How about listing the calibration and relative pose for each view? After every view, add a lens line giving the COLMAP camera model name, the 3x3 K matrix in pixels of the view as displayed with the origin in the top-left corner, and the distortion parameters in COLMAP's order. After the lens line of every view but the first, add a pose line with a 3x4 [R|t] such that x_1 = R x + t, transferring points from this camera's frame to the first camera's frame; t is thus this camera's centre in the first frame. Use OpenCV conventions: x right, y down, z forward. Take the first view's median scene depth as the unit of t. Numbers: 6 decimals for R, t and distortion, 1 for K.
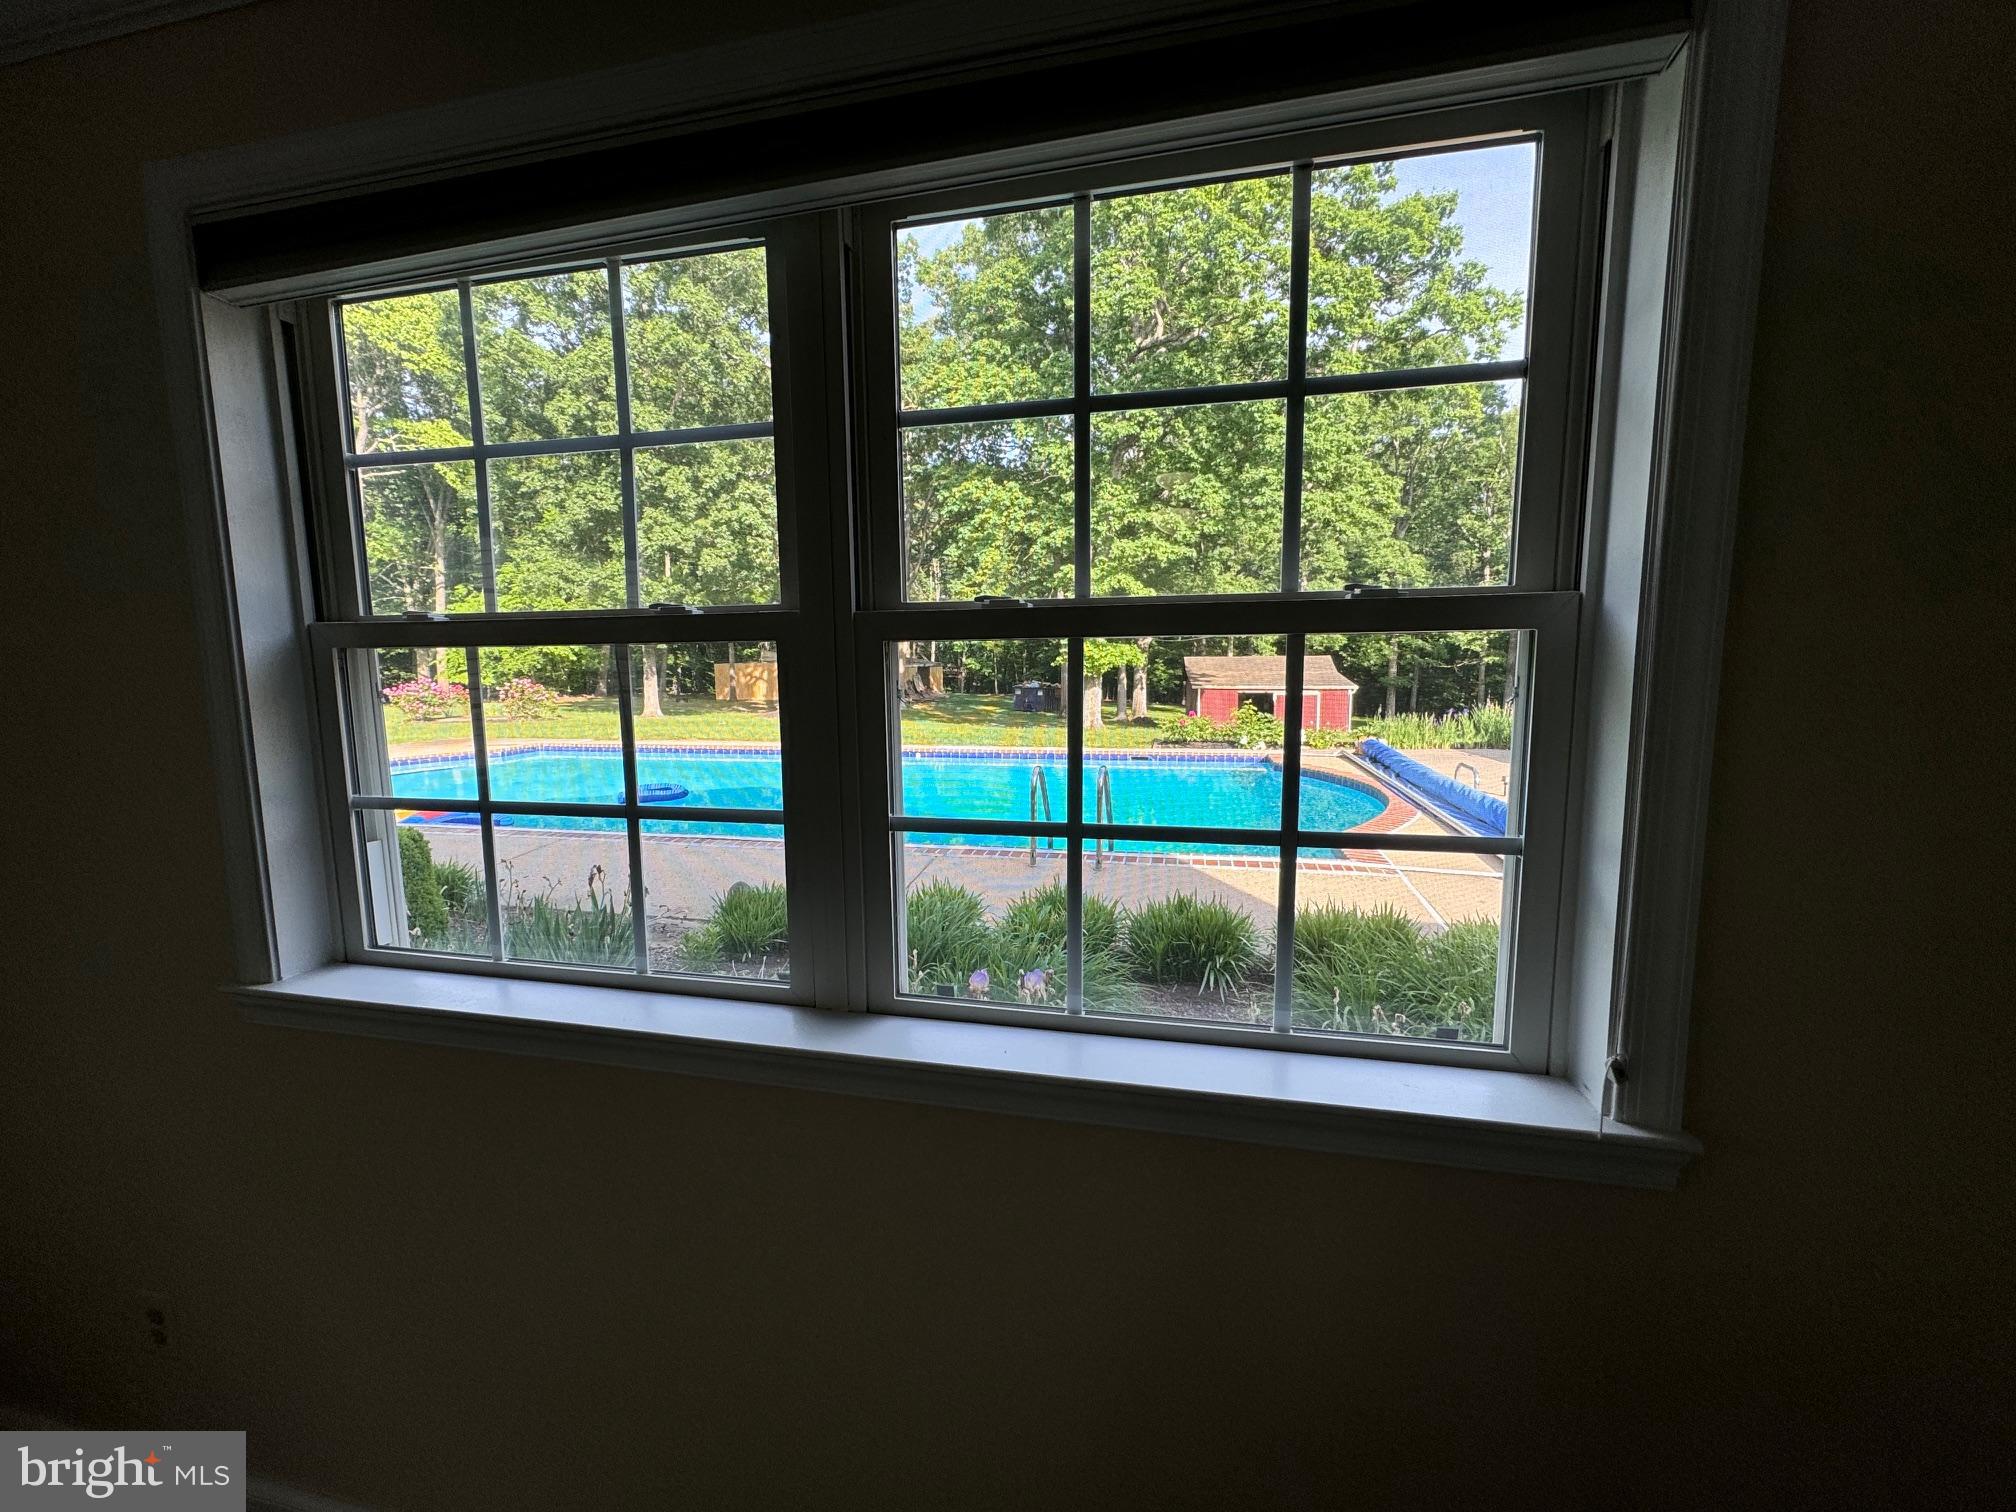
lens RADIAL K [[796.1, 0, 1005.3], [0, 796.1, 764.7], [0, 0, 1]] dist [-0.000899, -0.000340]
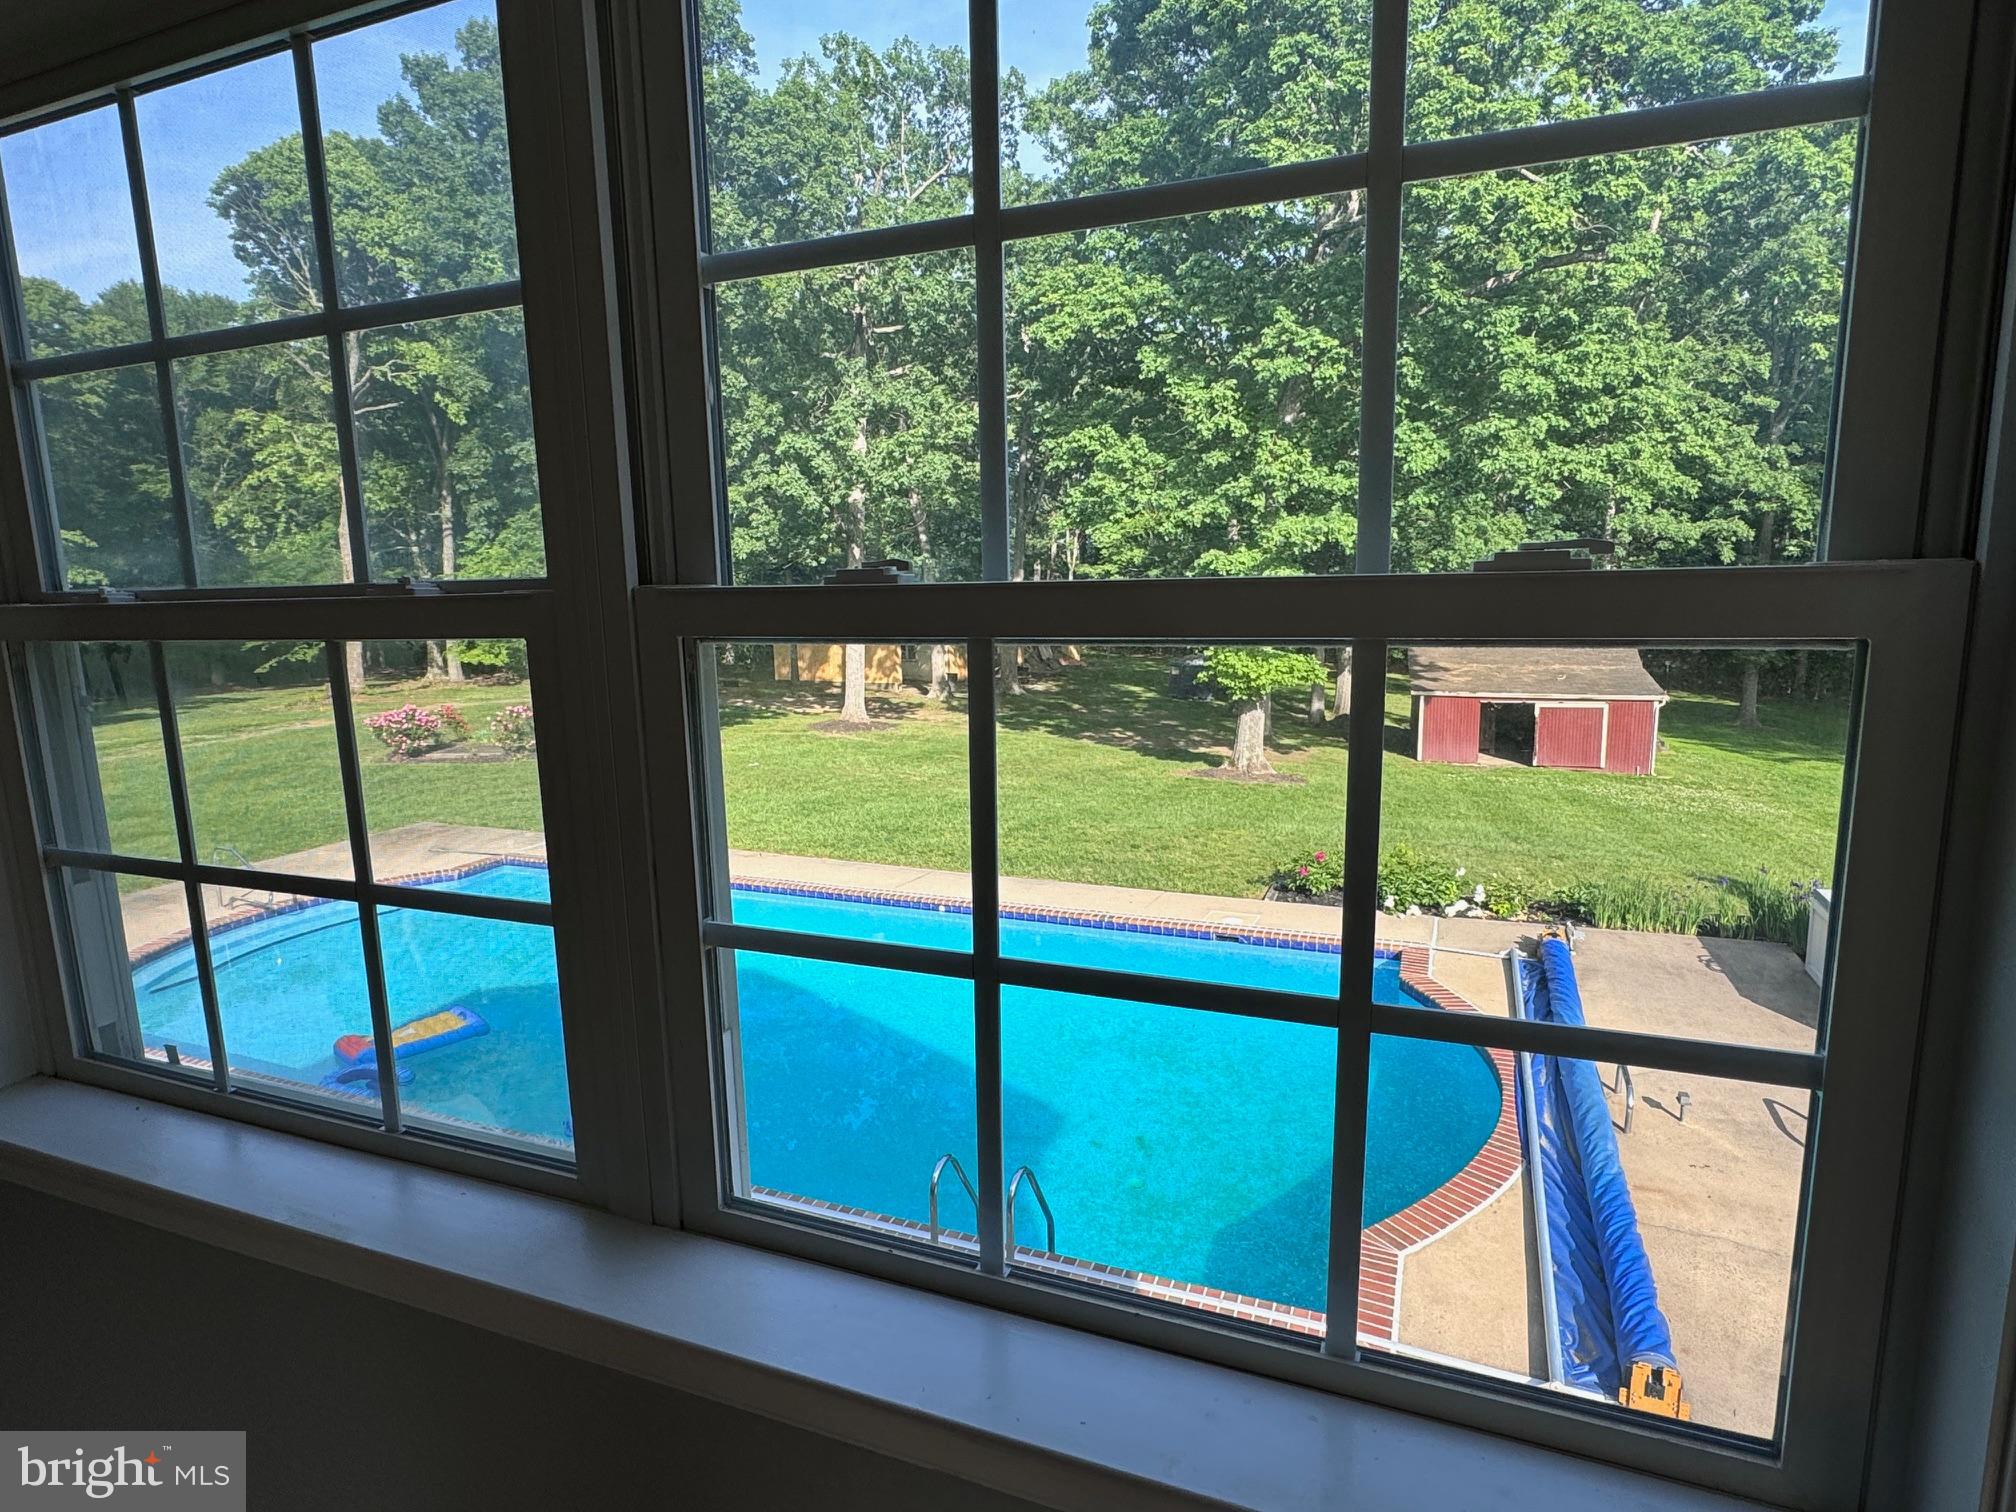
lens RADIAL K [[1105.5, 0, 1003.9], [0, 1105.5, 753.6], [0, 0, 1]] dist [0.001806, 0.000011]
pose [[0.984932, 0.017680, -0.172038, 0.064379], [-0.010325, 0.998998, 0.043555, -0.103204], [0.172636, -0.041123, 0.984127, -0.015750]]
